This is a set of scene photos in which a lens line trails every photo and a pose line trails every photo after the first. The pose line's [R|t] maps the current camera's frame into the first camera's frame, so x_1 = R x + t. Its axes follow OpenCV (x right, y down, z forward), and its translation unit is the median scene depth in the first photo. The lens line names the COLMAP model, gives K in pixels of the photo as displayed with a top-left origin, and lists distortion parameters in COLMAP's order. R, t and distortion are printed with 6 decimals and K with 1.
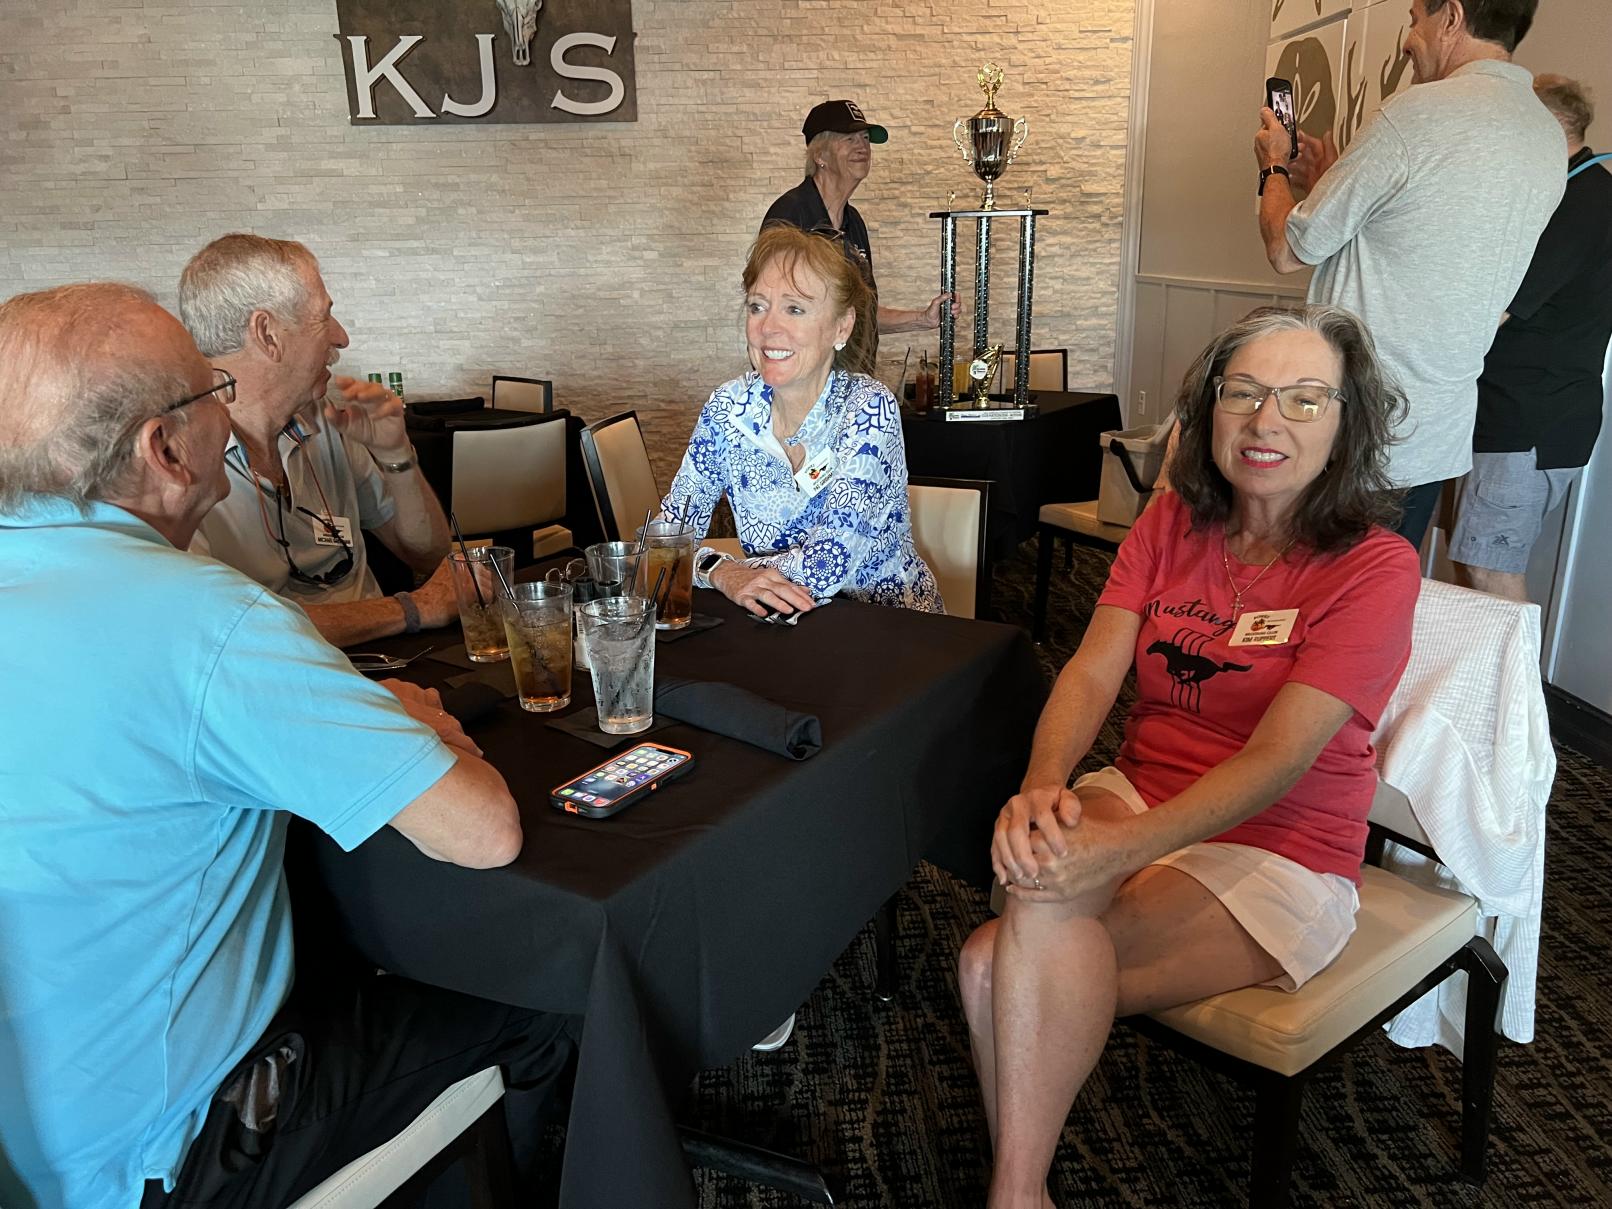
lens RADIAL K [[1219.0, 0, 805.8], [0, 1219.0, 602.0], [0, 0, 1]] dist [0.058517, -0.061684]
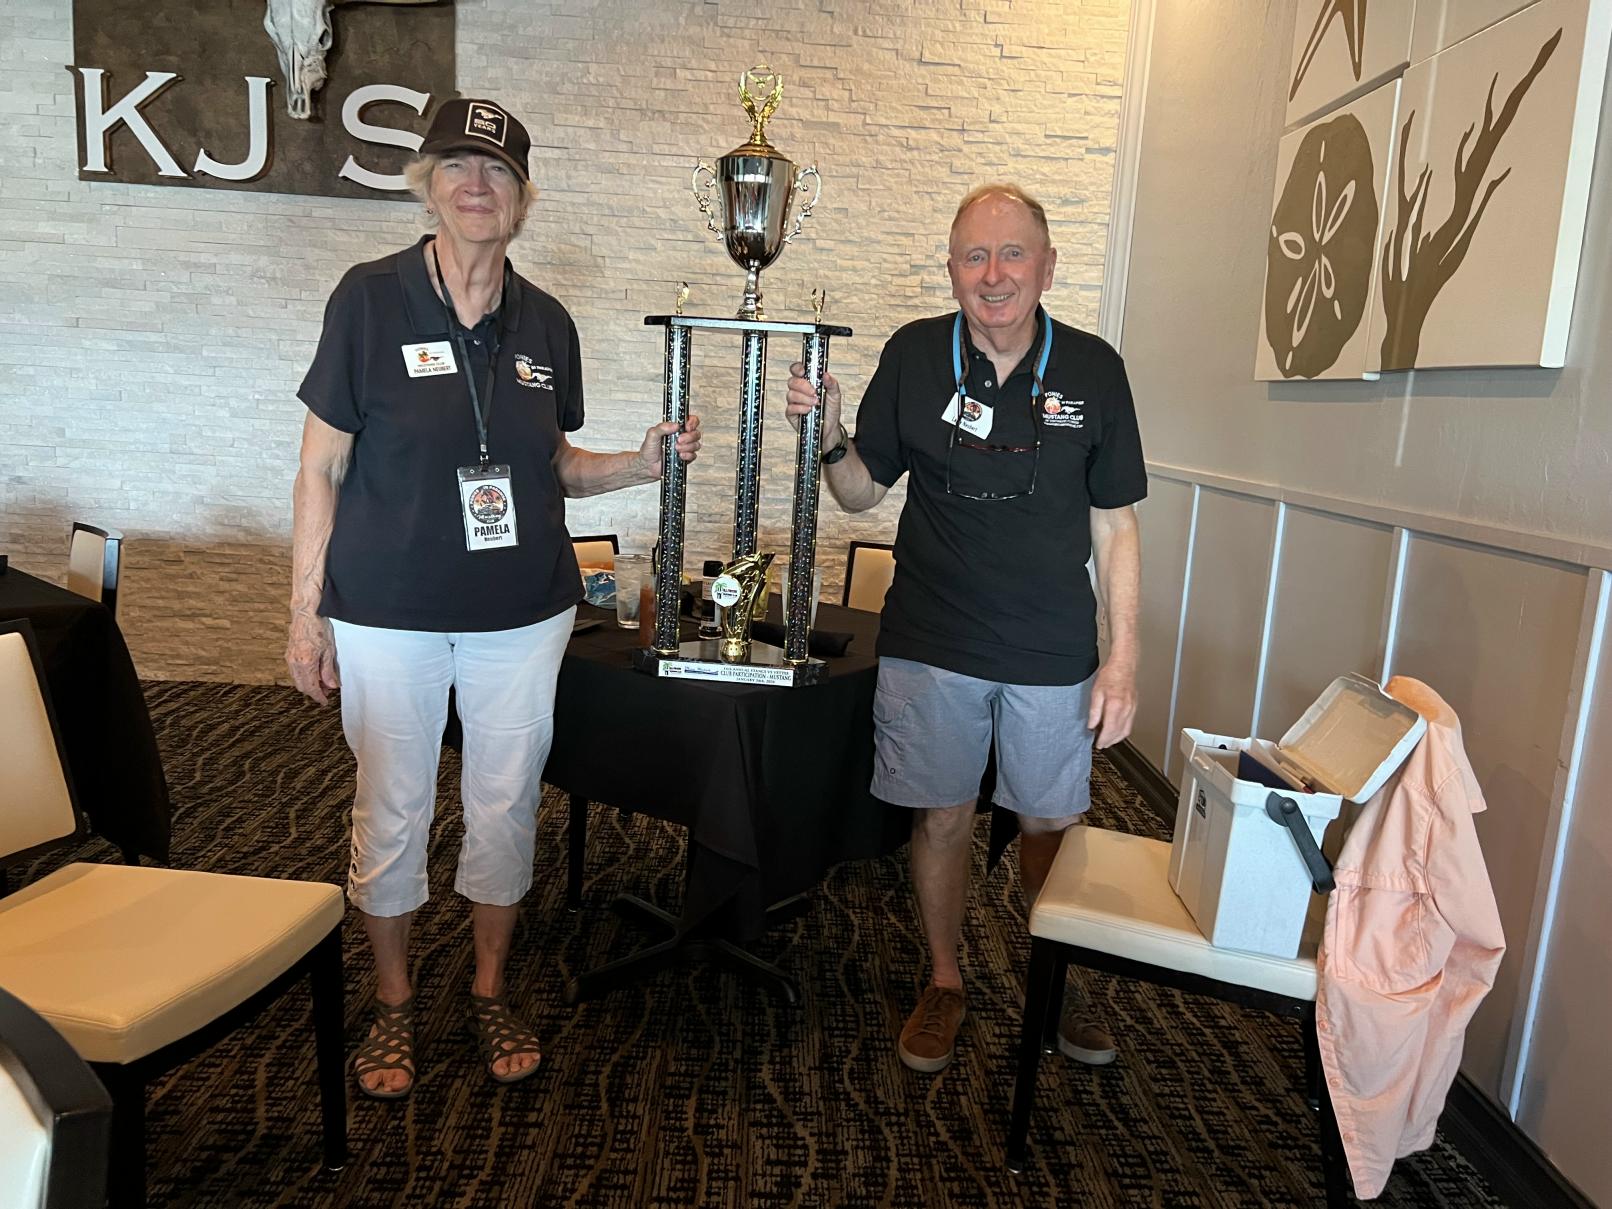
lens RADIAL K [[1219.0, 0, 803.5], [0, 1219.0, 609.3], [0, 0, 1]] dist [0.058517, -0.061684]
pose [[0.995641, 0.085628, -0.036970, 0.127610], [-0.089267, 0.989721, -0.111732, -0.077787], [0.027023, 0.114545, 0.993050, 0.280837]]
